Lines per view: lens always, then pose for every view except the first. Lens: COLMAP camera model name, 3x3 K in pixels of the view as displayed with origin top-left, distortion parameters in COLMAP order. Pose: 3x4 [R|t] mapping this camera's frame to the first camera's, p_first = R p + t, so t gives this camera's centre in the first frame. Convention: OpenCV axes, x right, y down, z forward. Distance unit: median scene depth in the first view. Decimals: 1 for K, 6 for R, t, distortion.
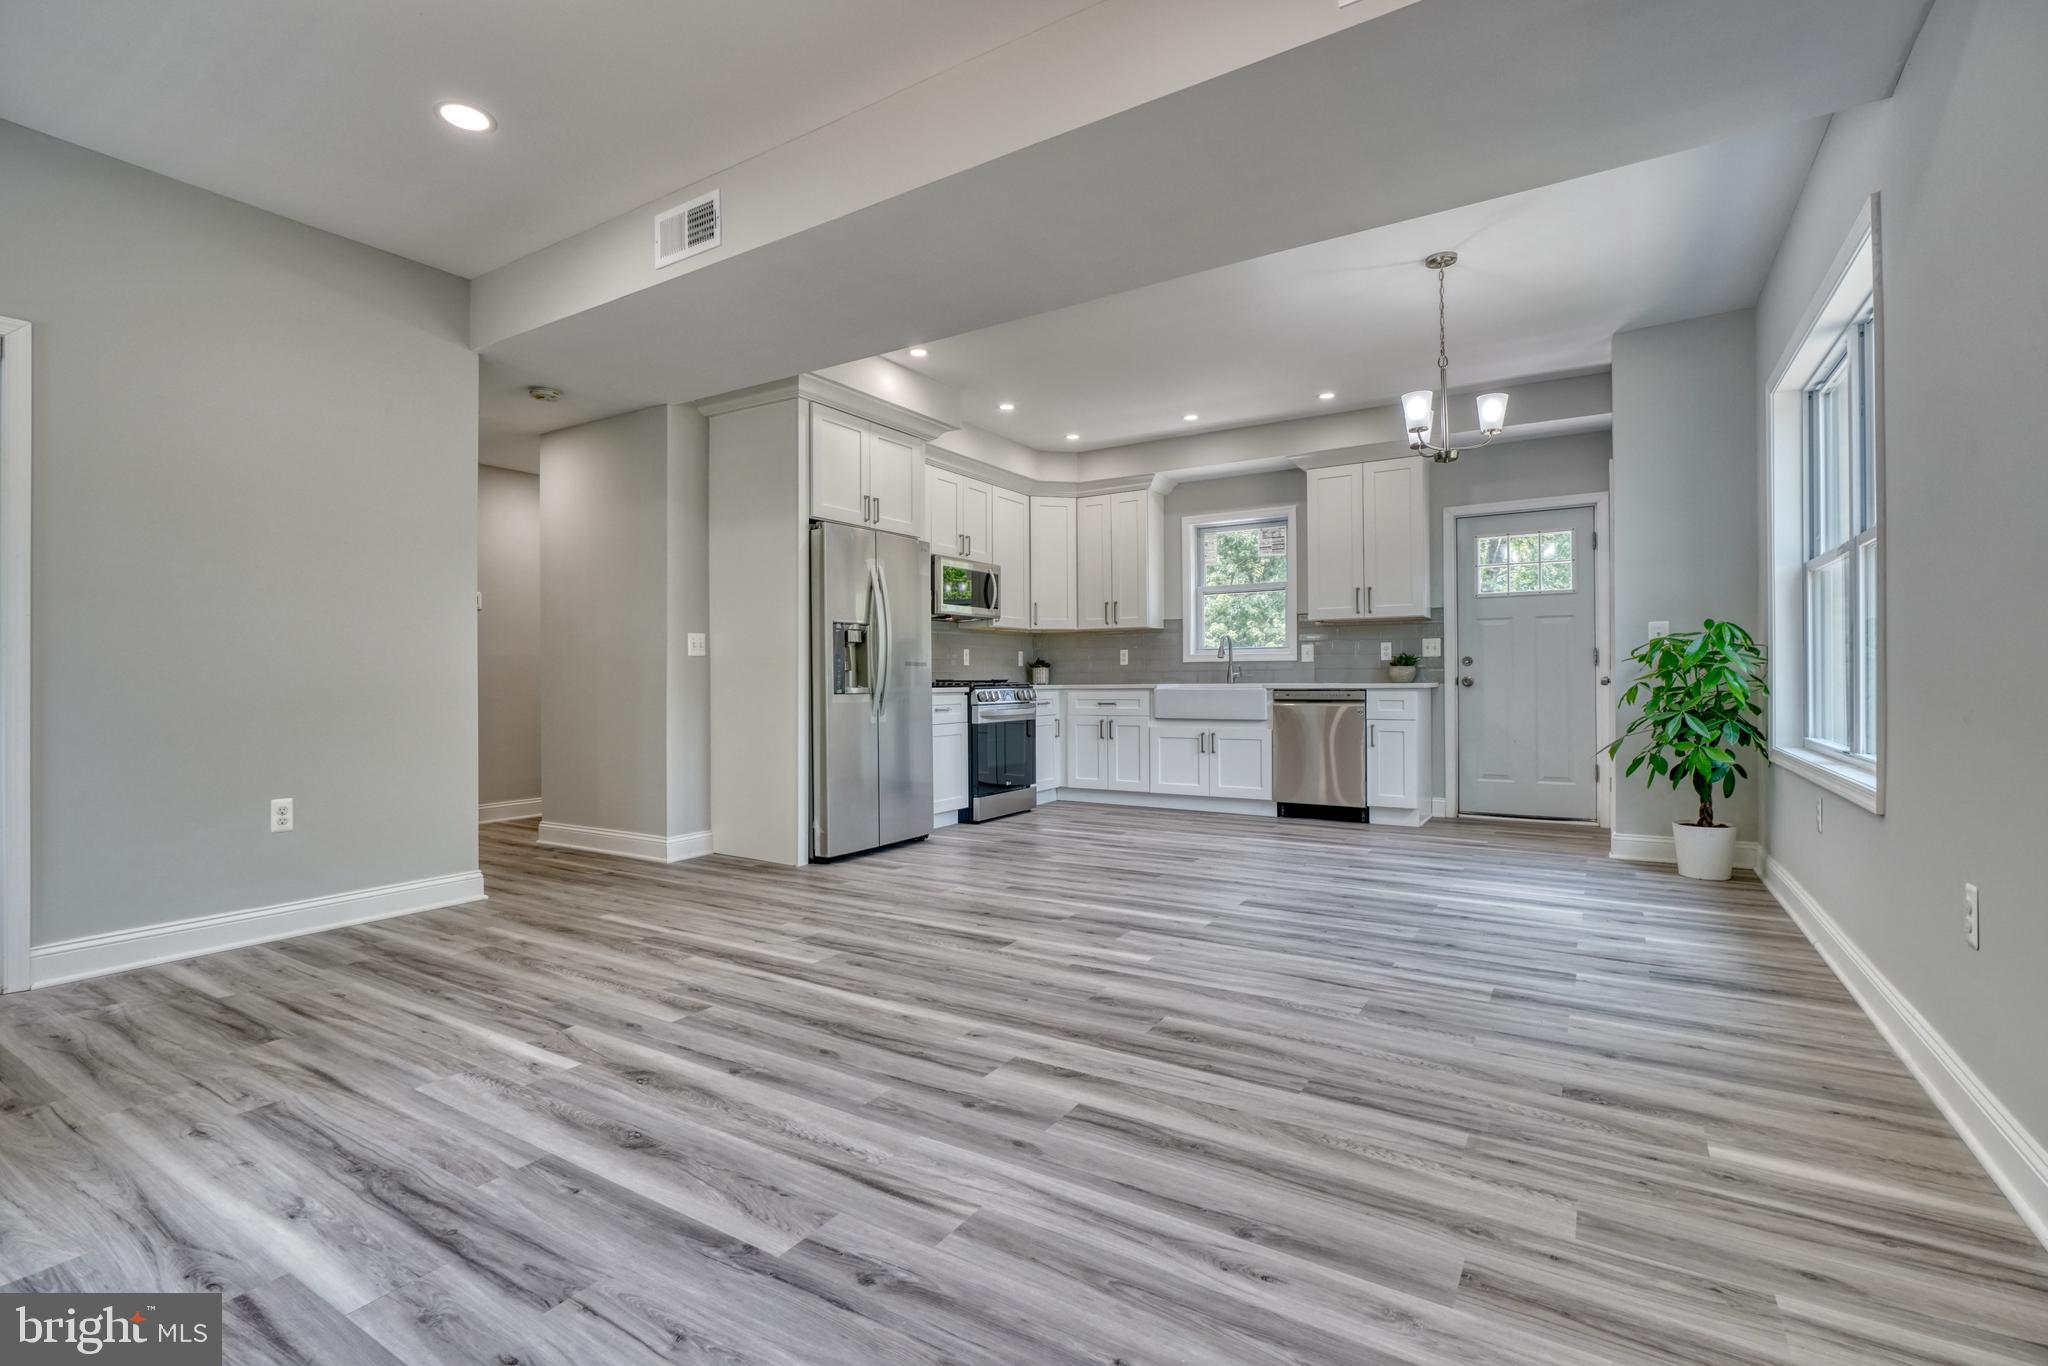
lens RADIAL K [[942.6, 0, 1011.0], [0, 942.6, 680.8], [0, 0, 1]] dist [-0.011064, 0.004496]
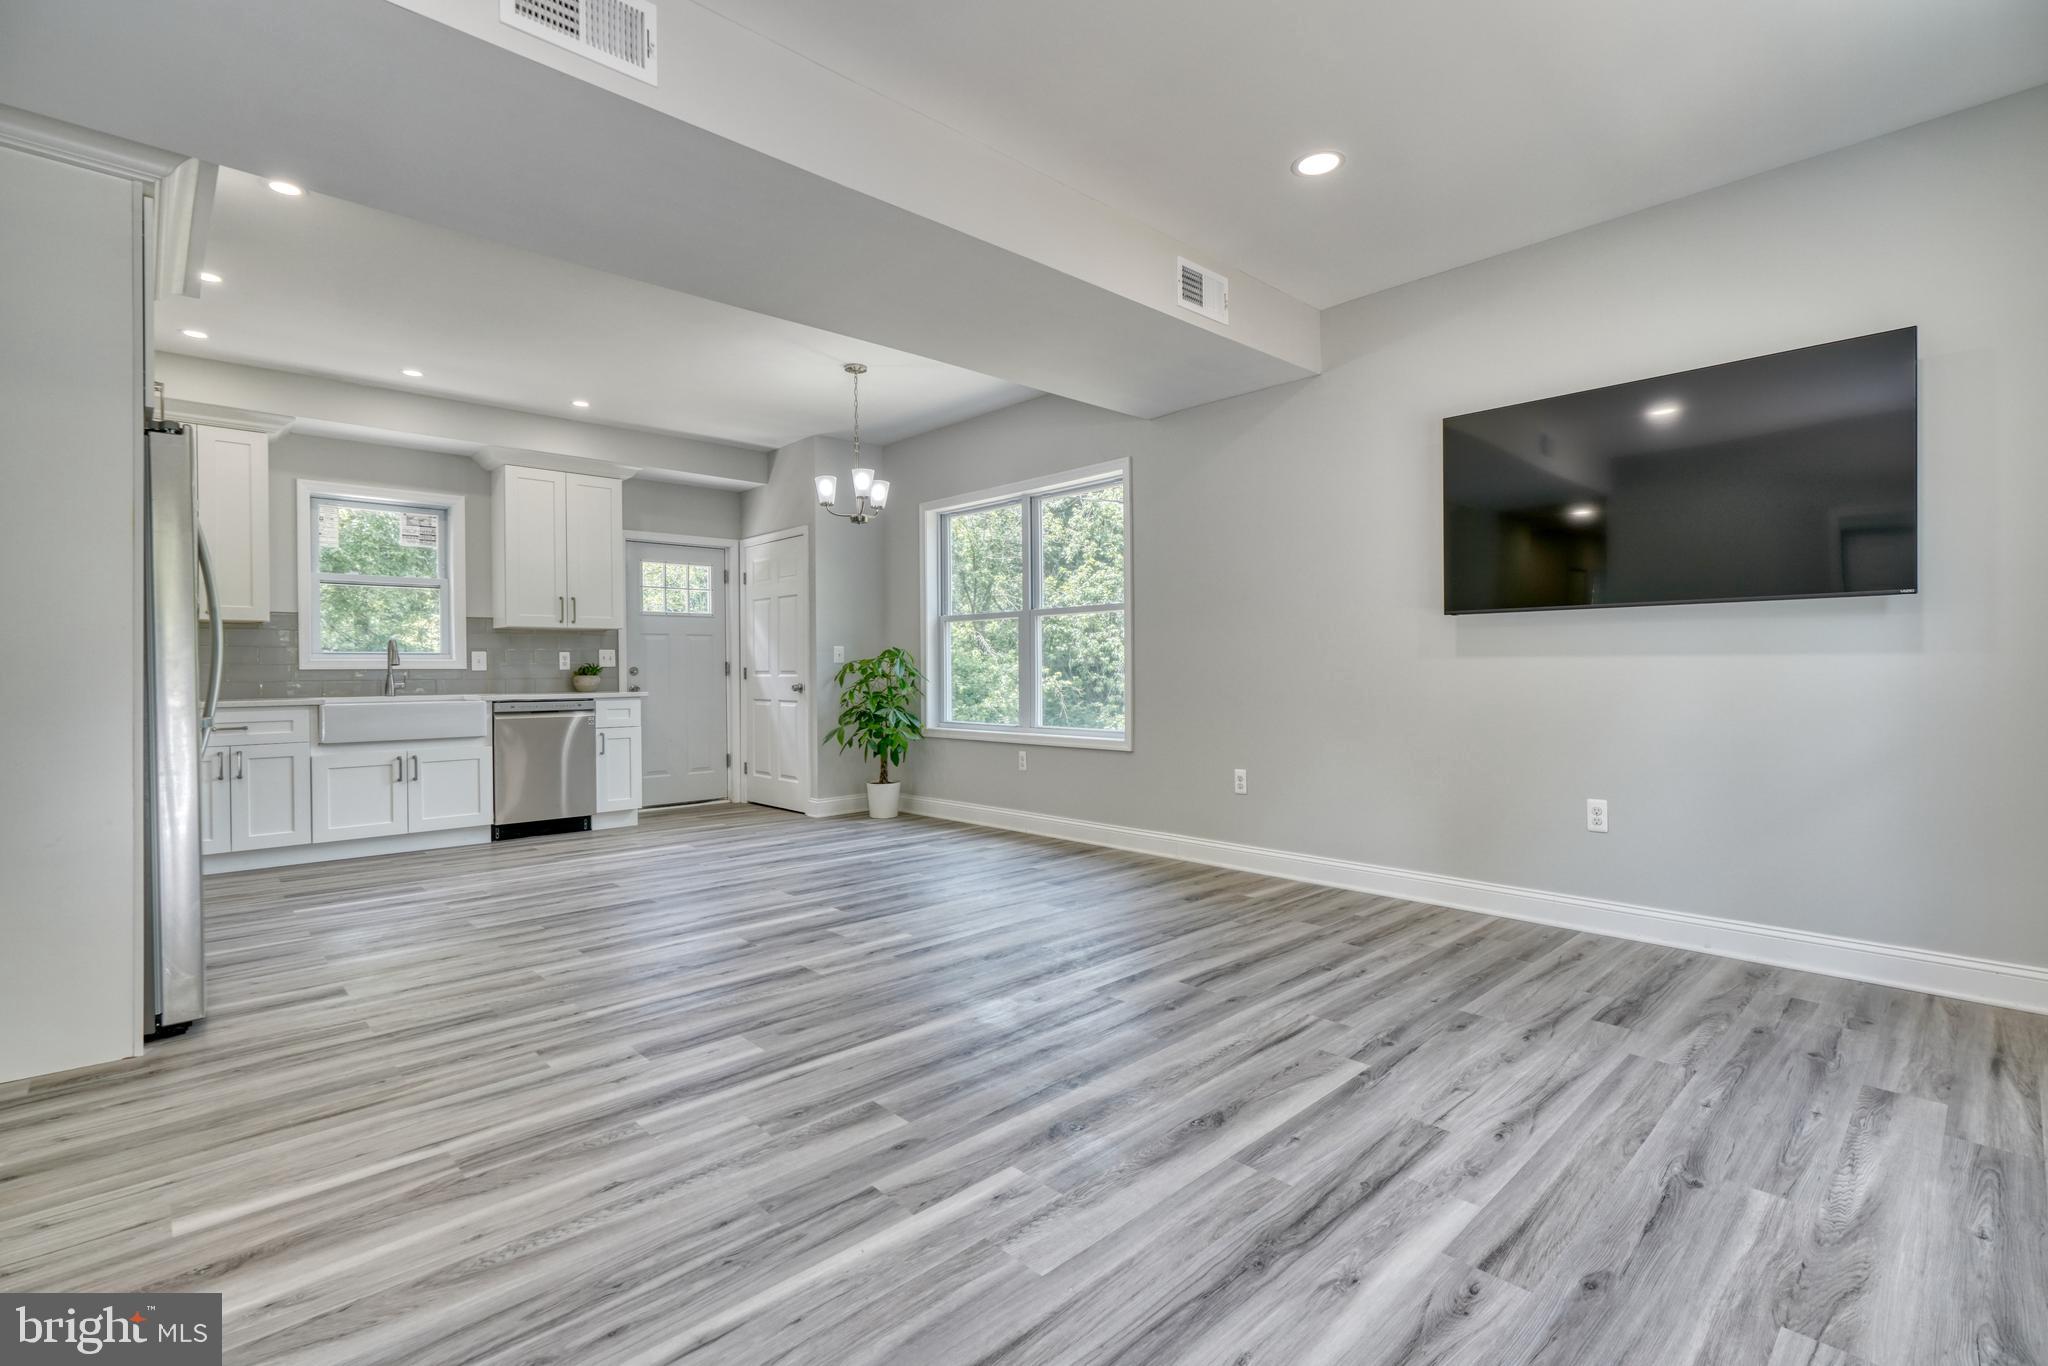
lens RADIAL K [[938.3, 0, 1020.1], [0, 938.3, 676.8], [0, 0, 1]] dist [-0.008355, 0.000766]
pose [[0.236600, -0.002093, 0.971605, -0.510984], [0.007157, 0.999974, 0.000411, -0.012325], [-0.971581, 0.006857, 0.236609, 0.318755]]
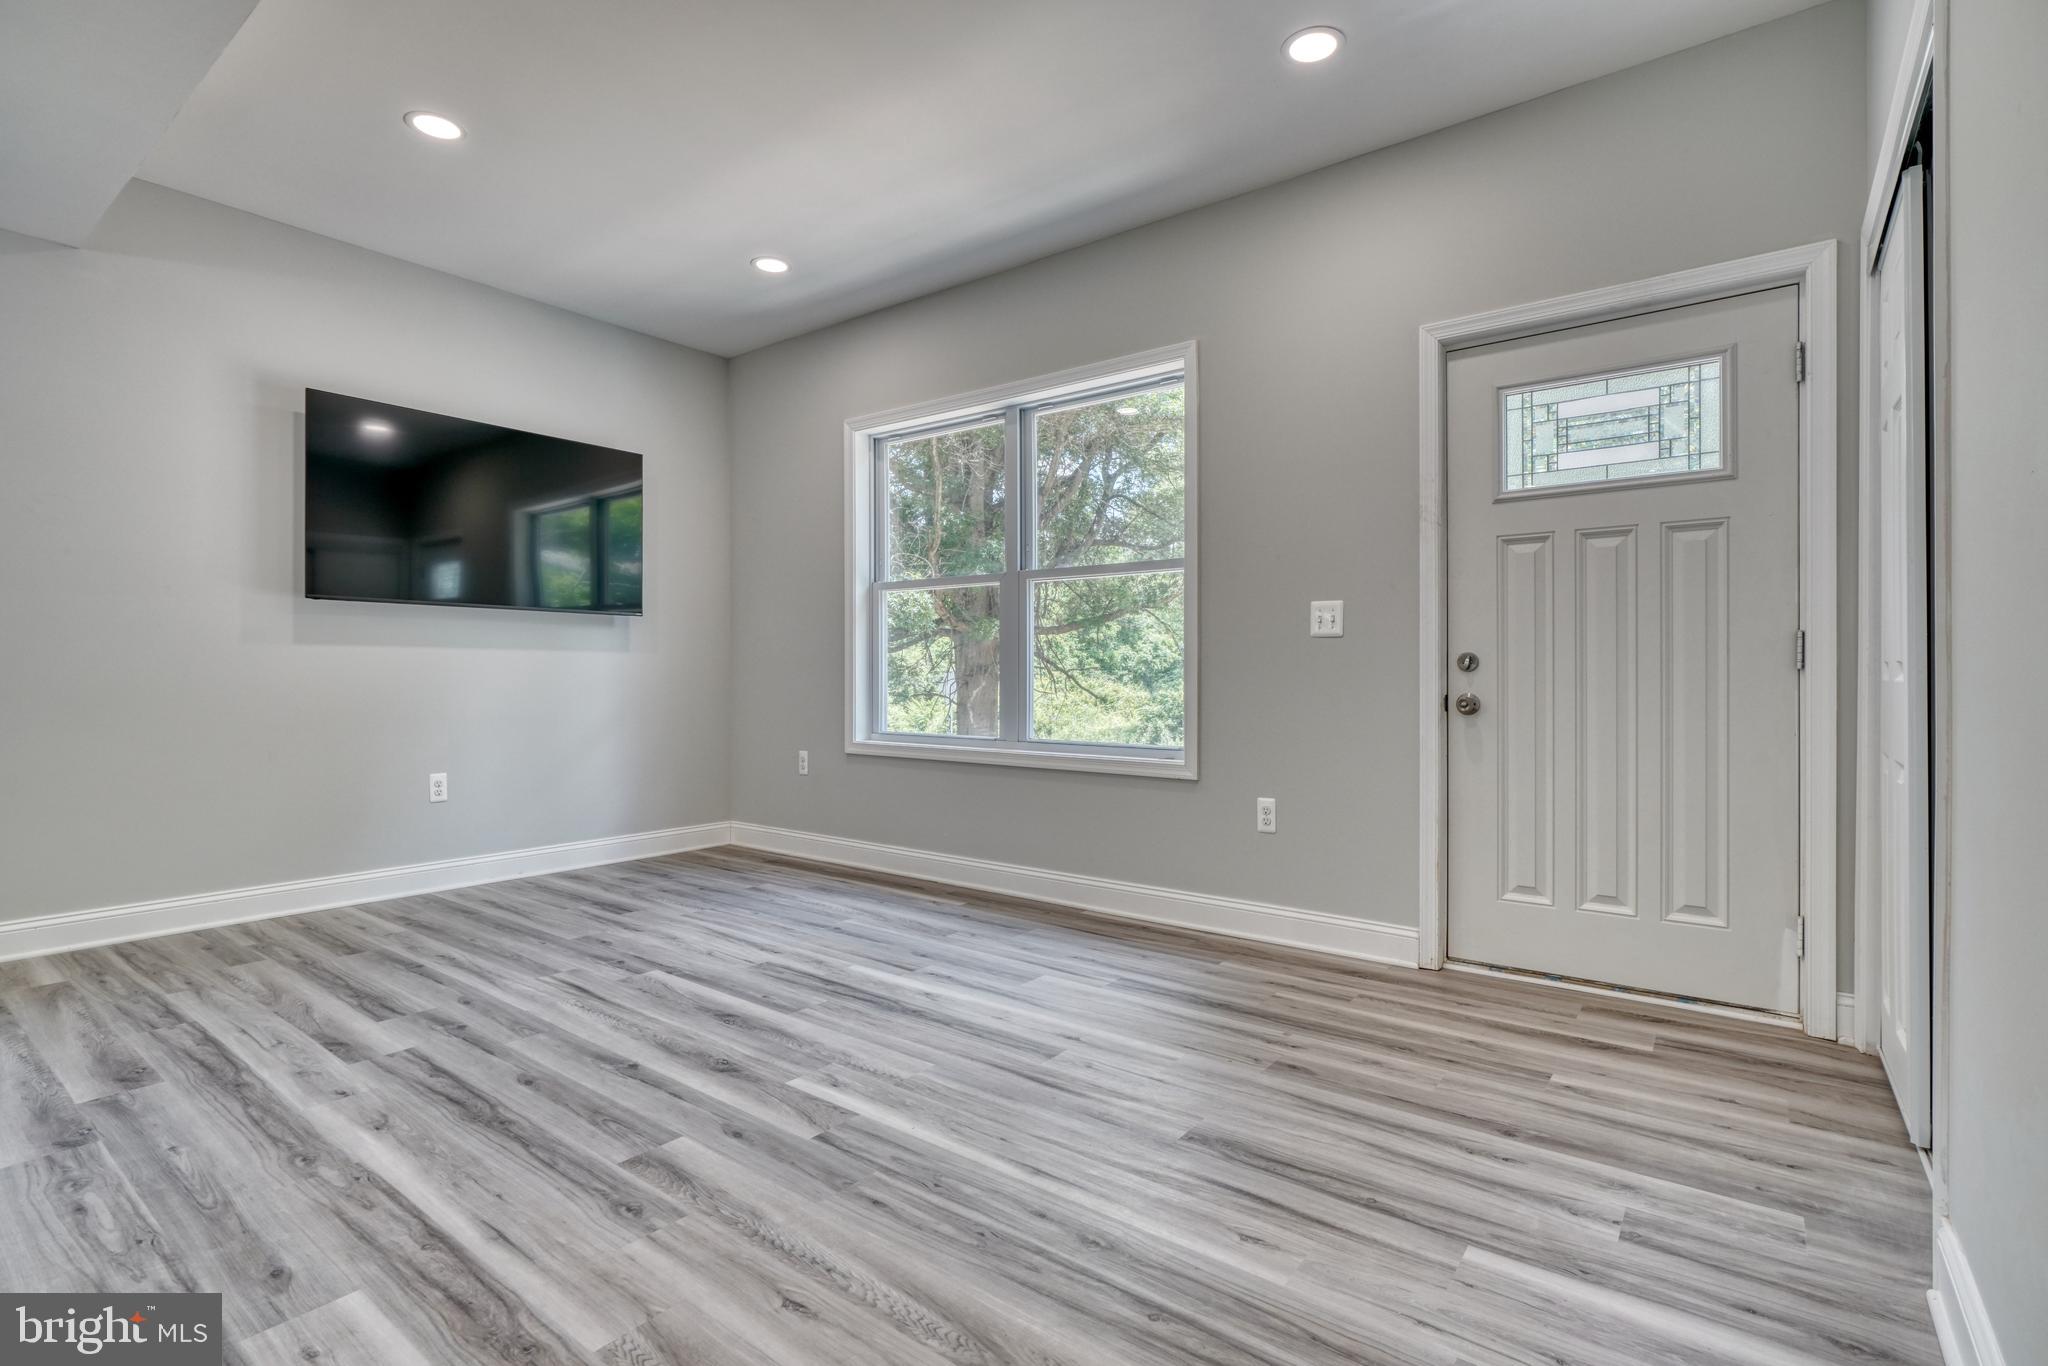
lens RADIAL K [[938.3, 0, 1020.1], [0, 938.3, 676.8], [0, 0, 1]] dist [-0.008355, 0.000766]
pose [[-0.997249, 0.004448, 0.073993, -0.307044], [0.004542, 0.999989, 0.001101, 0.000454], [-0.073987, 0.001434, -0.997258, 0.771924]]
